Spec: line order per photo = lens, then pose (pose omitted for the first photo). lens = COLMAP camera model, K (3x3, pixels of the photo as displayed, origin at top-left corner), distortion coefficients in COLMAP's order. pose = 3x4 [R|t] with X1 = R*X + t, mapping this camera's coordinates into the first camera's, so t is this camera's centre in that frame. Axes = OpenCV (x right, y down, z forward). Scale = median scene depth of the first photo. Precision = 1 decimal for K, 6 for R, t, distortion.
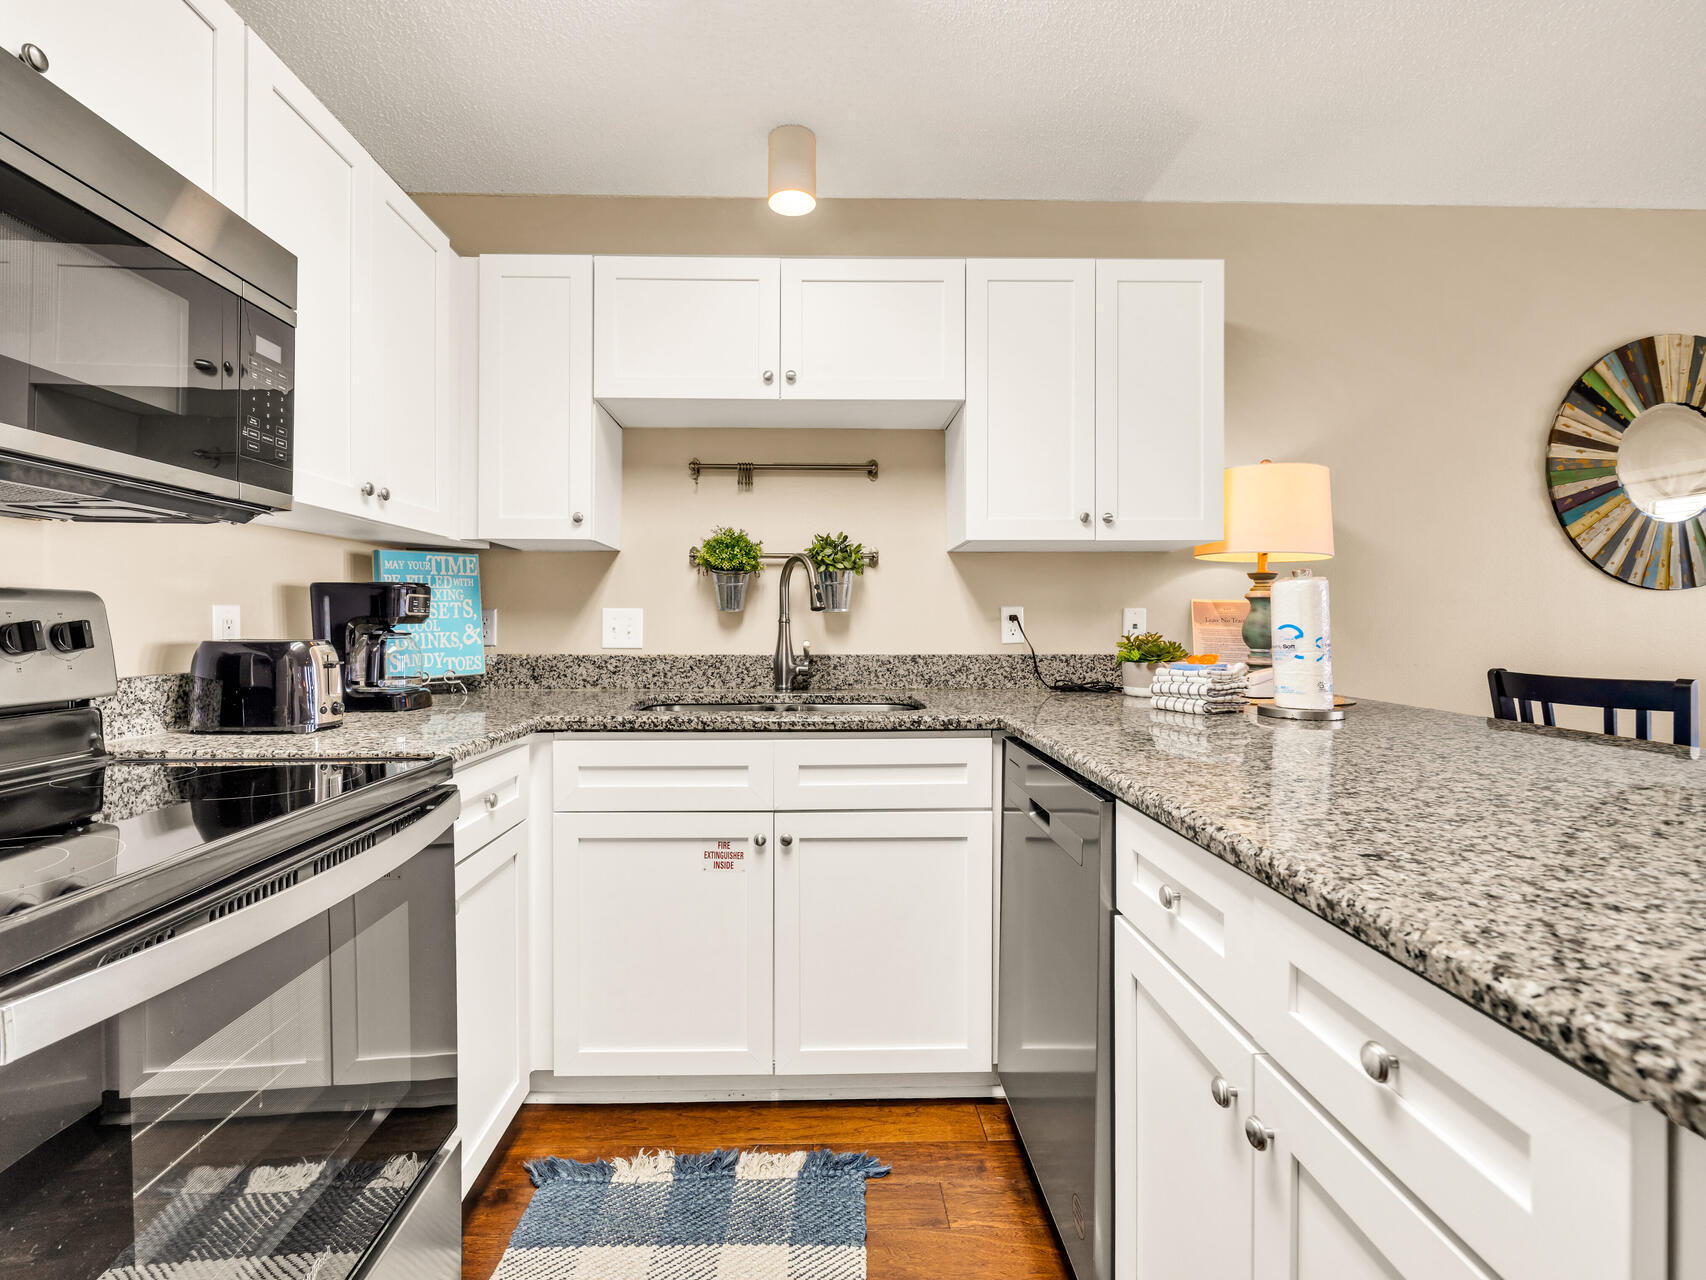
lens RADIAL K [[745.6, 0, 803.6], [0, 745.6, 629.4], [0, 0, 1]] dist [0.008216, -0.000671]
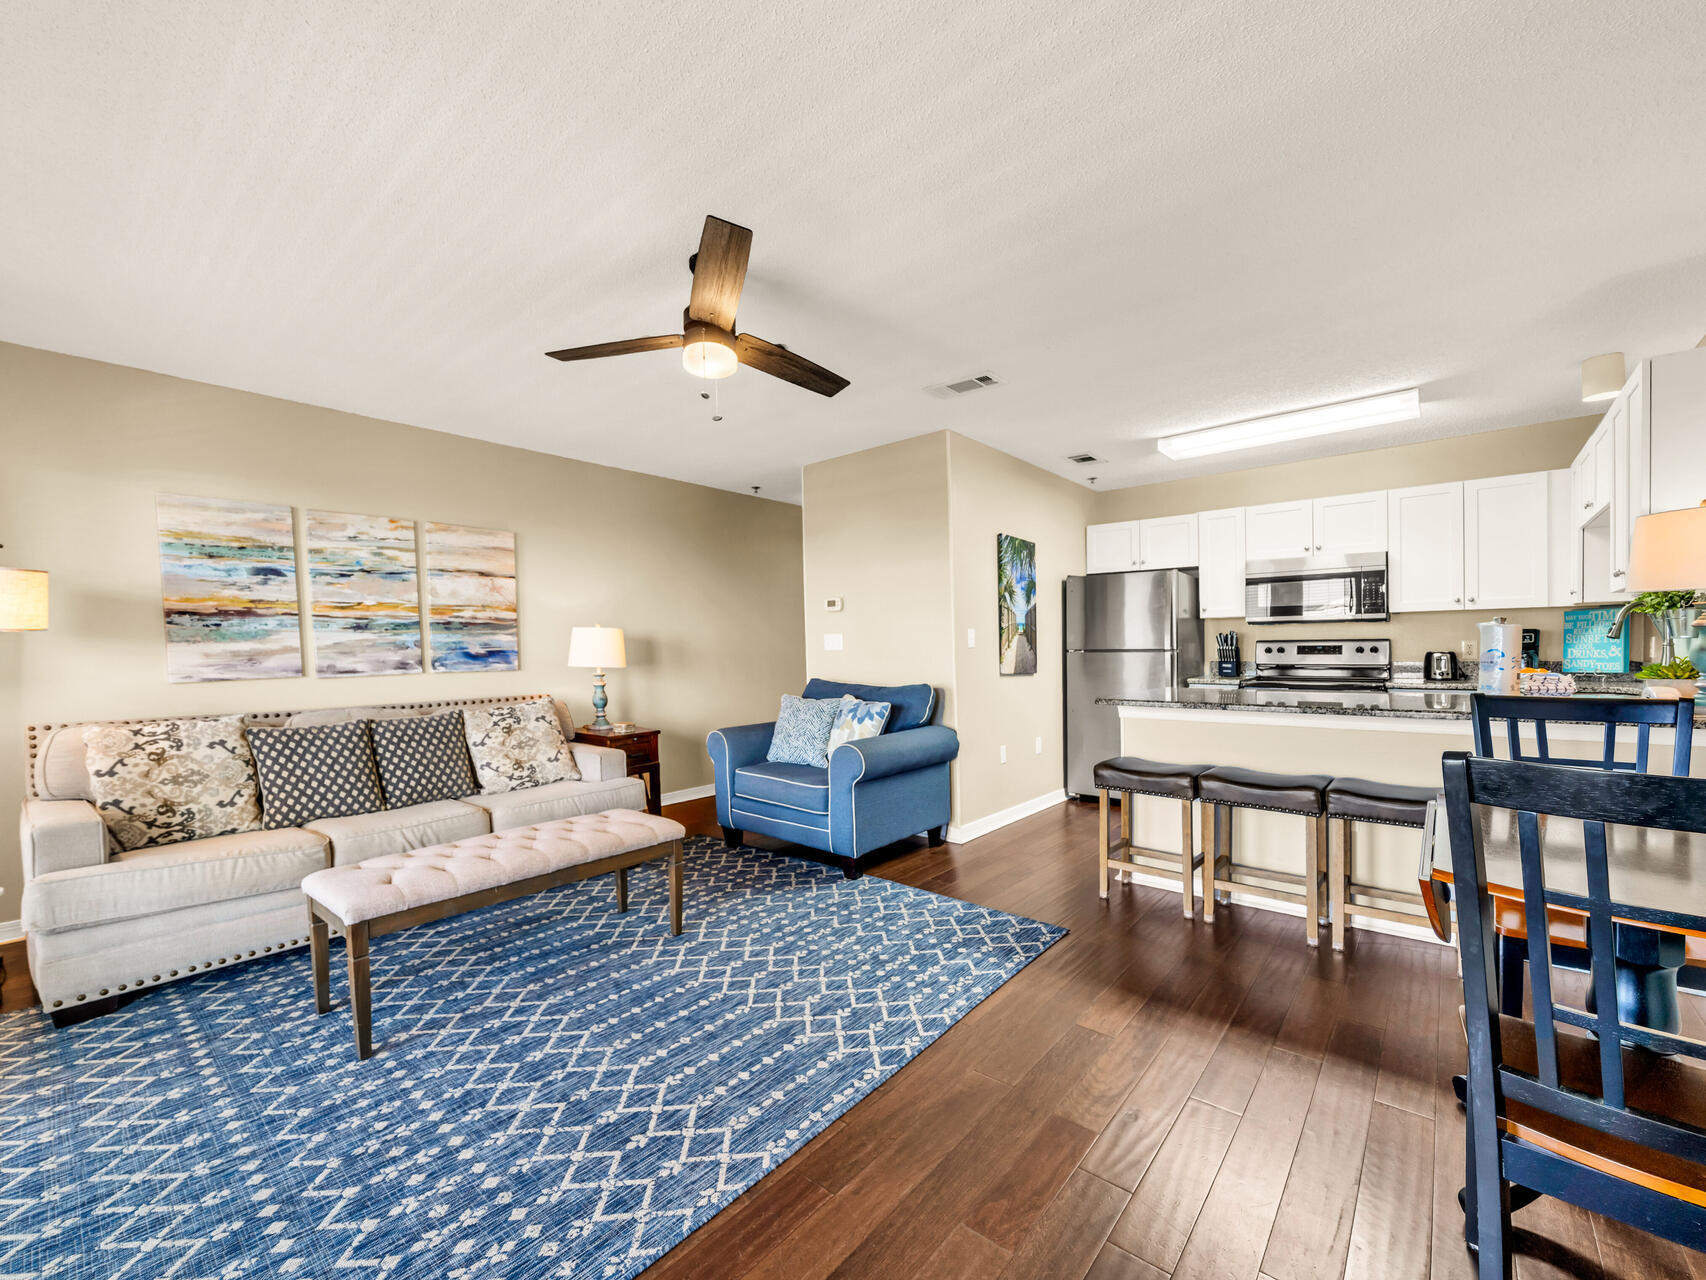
lens RADIAL K [[700.9, 0, 792.0], [0, 700.9, 690.7], [0, 0, 1]] dist [-0.000682, -0.001996]
pose [[-0.691161, 0.051076, -0.720894, 2.477952], [0.006202, 0.997882, 0.064755, -0.022678], [0.722674, 0.040285, -0.690014, 0.809318]]
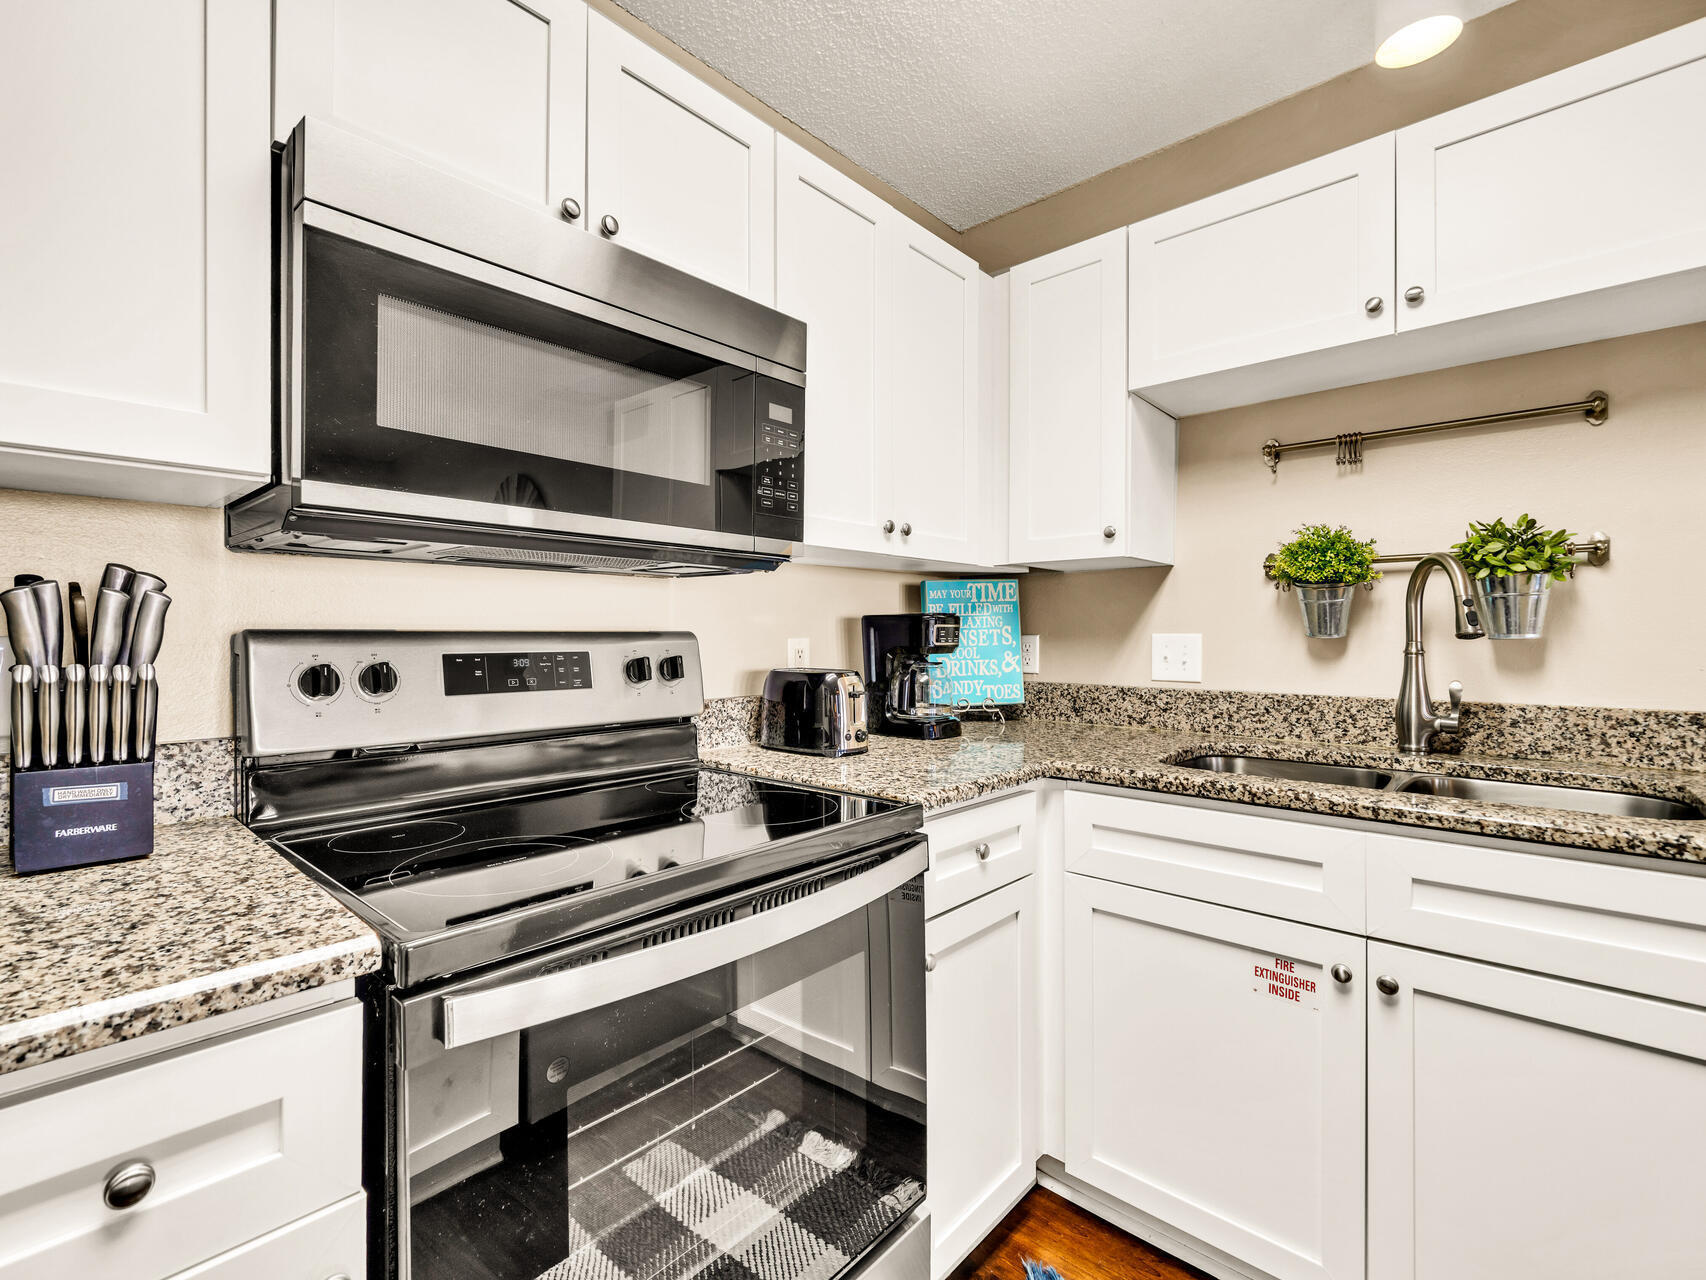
lens RADIAL K [[753.5, 0, 843.6], [0, 753.5, 637.3], [0, 0, 1]] dist [-0.000074, -0.001339]
pose [[0.737707, -0.000080, -0.675121, 0.063969], [-0.003463, 0.999986, -0.003904, -0.023302], [0.675112, 0.005218, 0.737697, 0.146287]]
